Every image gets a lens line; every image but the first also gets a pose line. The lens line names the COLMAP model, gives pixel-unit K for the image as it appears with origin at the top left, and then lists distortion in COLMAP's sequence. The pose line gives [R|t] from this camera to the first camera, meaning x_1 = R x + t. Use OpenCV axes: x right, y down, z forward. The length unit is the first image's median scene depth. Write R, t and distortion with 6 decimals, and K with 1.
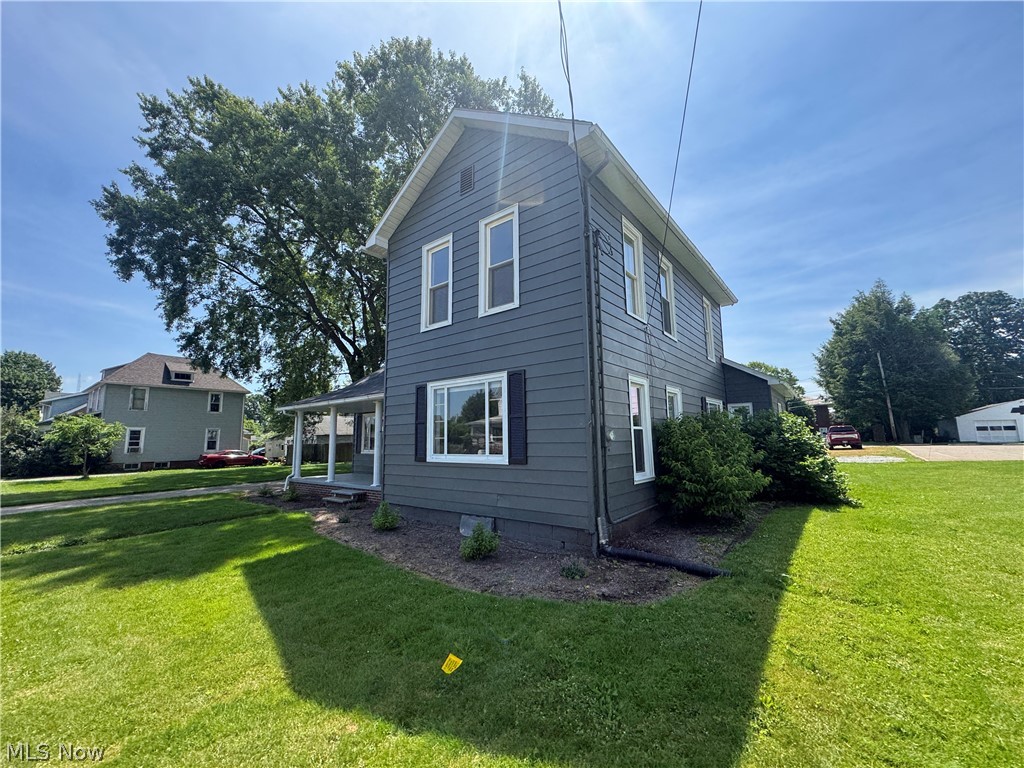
lens RADIAL K [[411.4, 0, 511.4], [0, 411.4, 384.1], [0, 0, 1]] dist [0.020215, -0.011106]
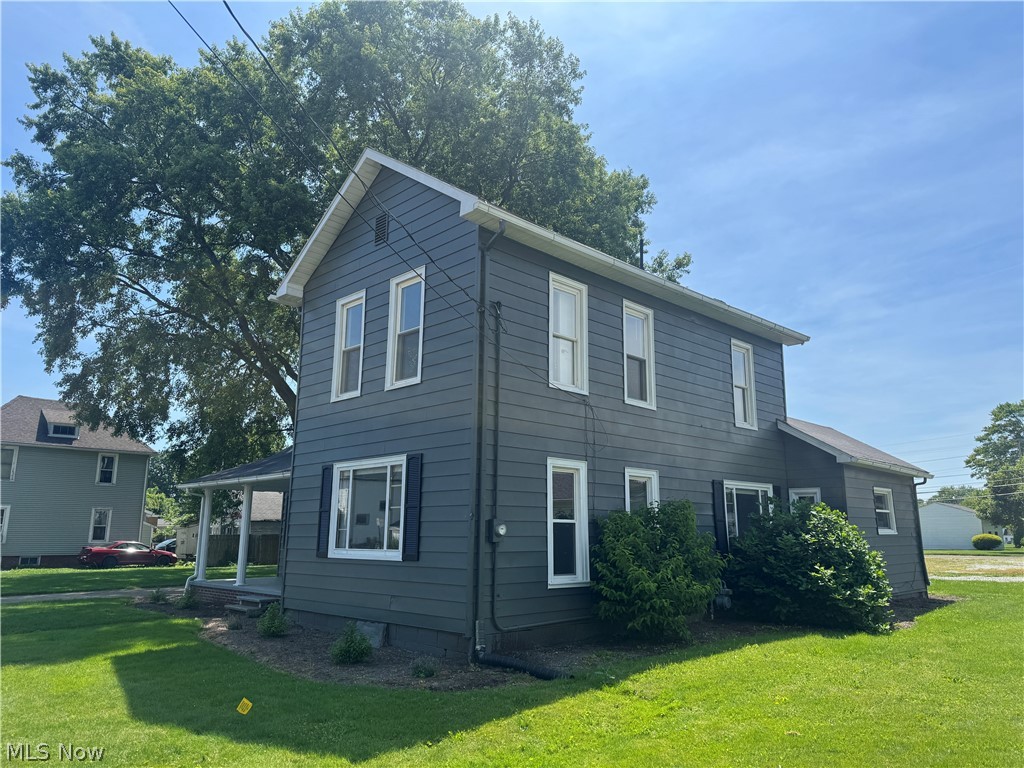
lens RADIAL K [[717.7, 0, 512.5], [0, 717.7, 386.1], [0, 0, 1]] dist [0.104663, -0.119758]
pose [[0.992711, -0.002985, -0.120484, 0.252473], [-0.004852, 0.997893, -0.064698, -0.049590], [0.120424, 0.064811, 0.990605, -0.326879]]
